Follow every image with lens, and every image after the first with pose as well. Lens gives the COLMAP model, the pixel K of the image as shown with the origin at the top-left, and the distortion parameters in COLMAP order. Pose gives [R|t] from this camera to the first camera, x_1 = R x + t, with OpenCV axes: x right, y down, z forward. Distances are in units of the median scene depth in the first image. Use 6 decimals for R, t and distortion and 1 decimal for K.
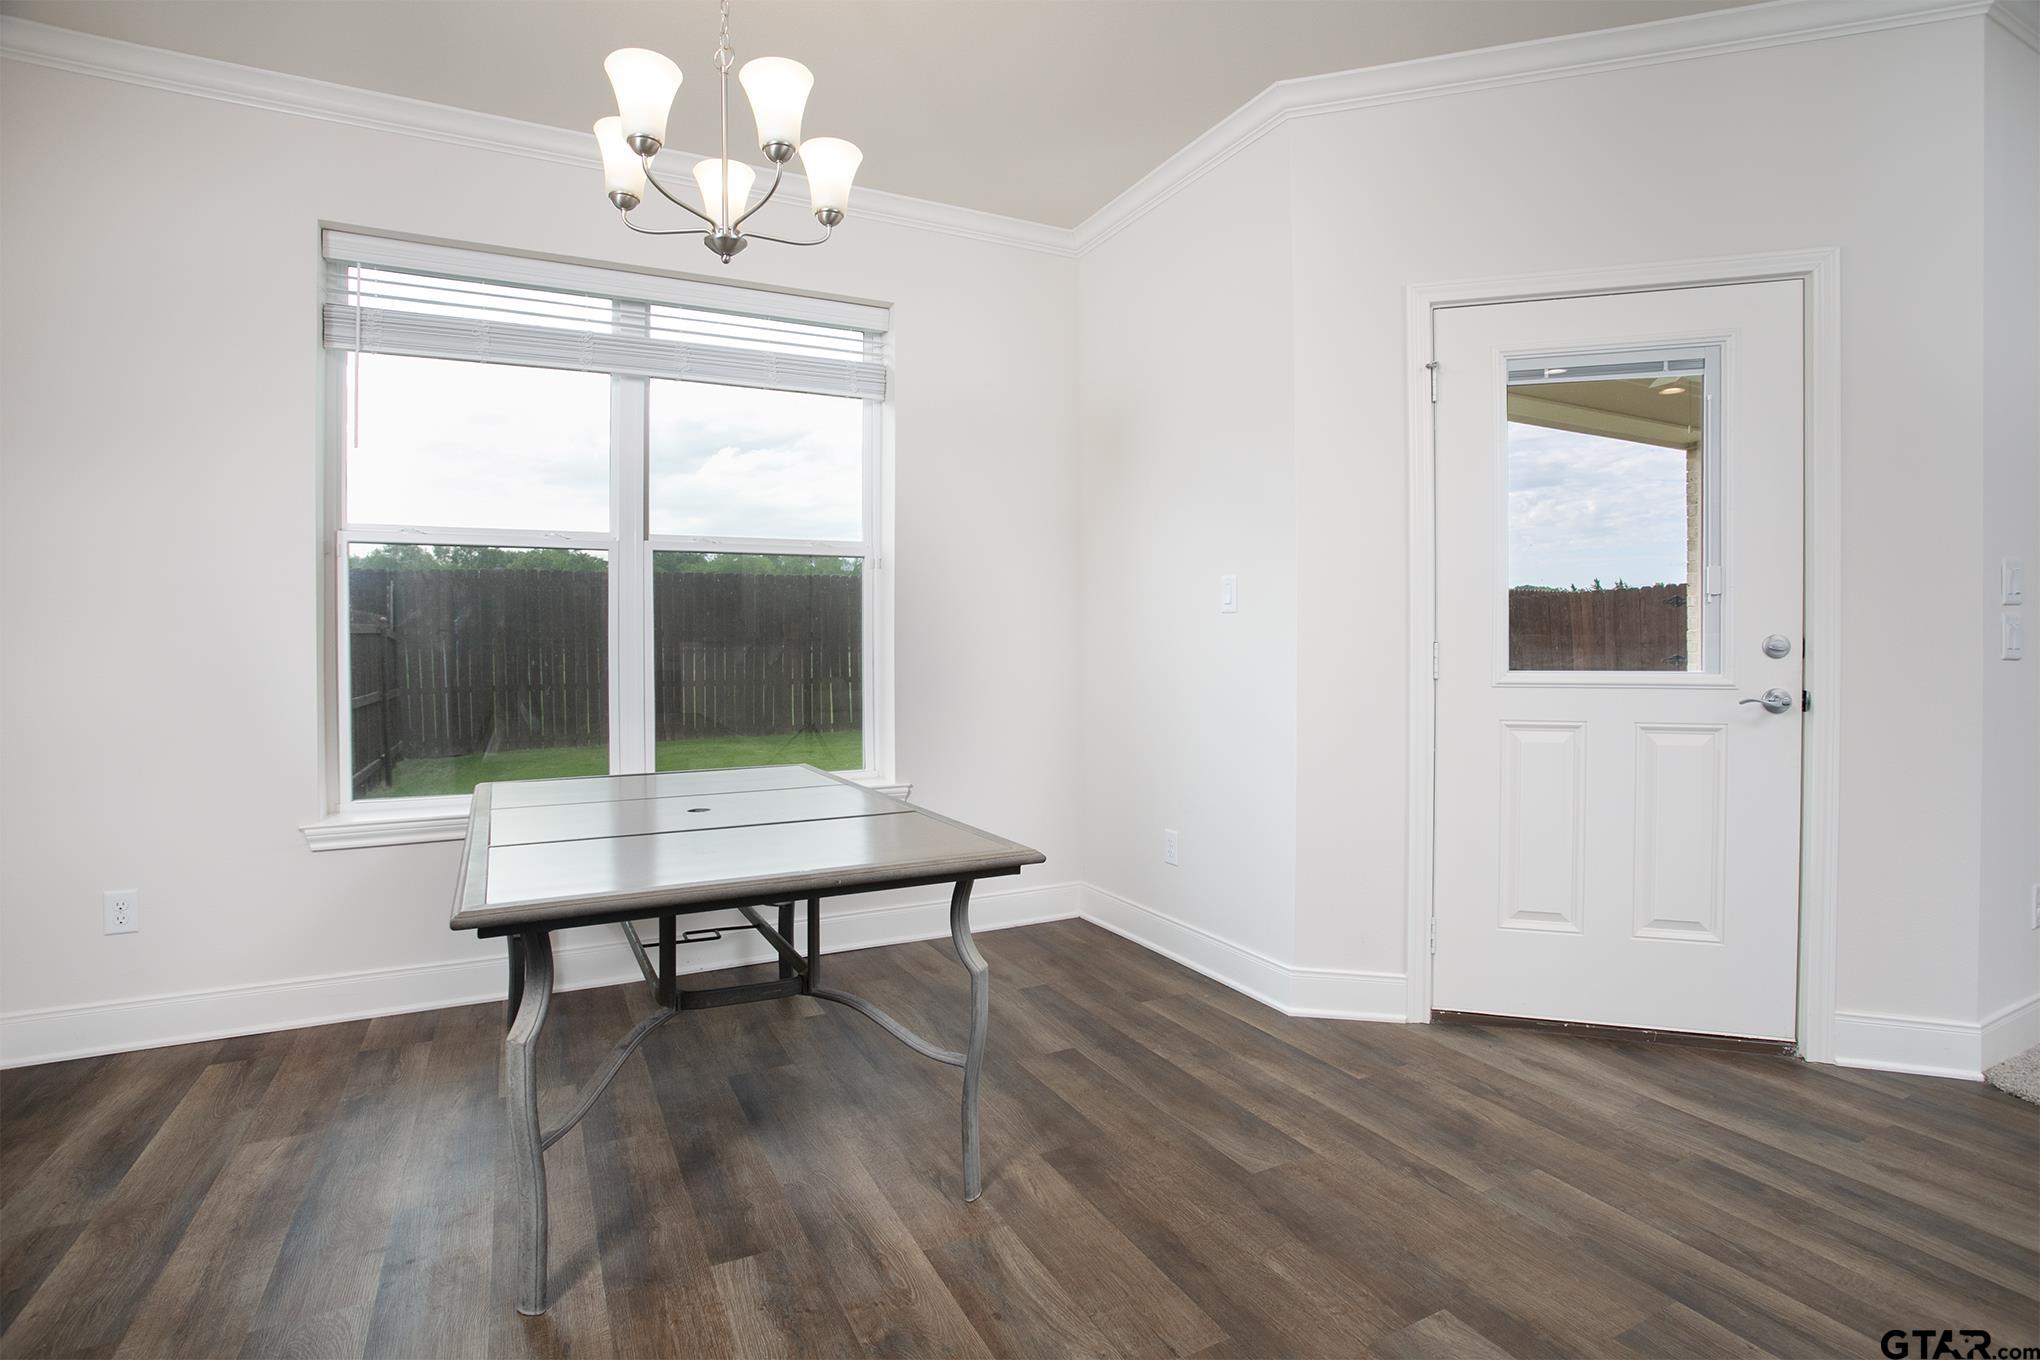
lens RADIAL K [[1002.5, 0, 1083.1], [0, 1002.5, 649.7], [0, 0, 1]] dist [-0.040703, 0.005767]
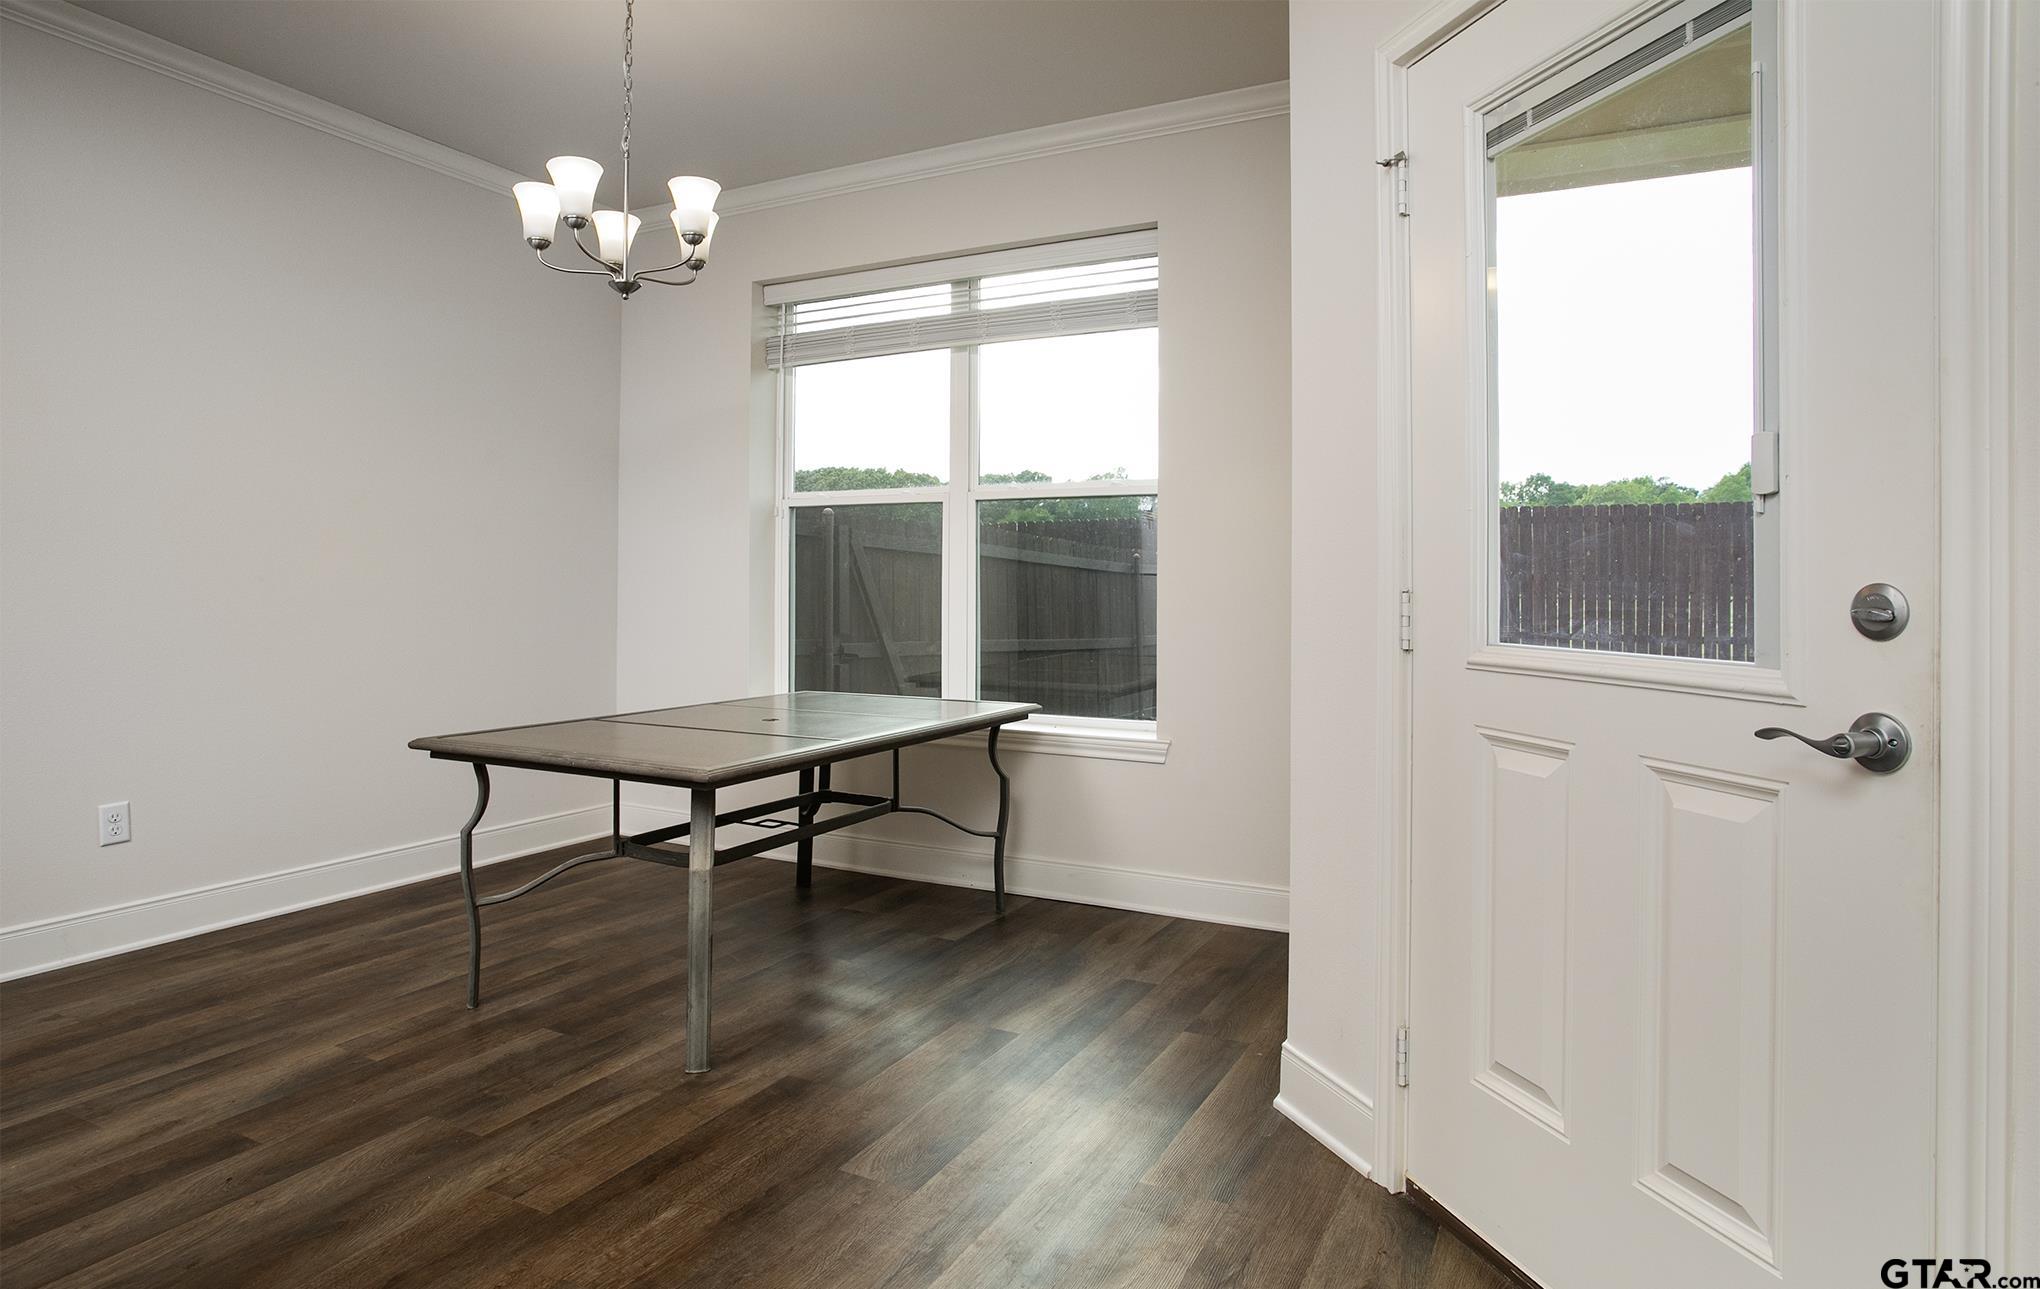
lens RADIAL K [[1161.9, 0, 1016.5], [0, 1161.9, 577.0], [0, 0, 1]] dist [-0.009699, 0.000188]
pose [[0.559445, 0.005056, -0.828852, 0.840678], [-0.018645, 0.999805, -0.006485, -0.007801], [0.828658, 0.019082, 0.559430, 0.388496]]
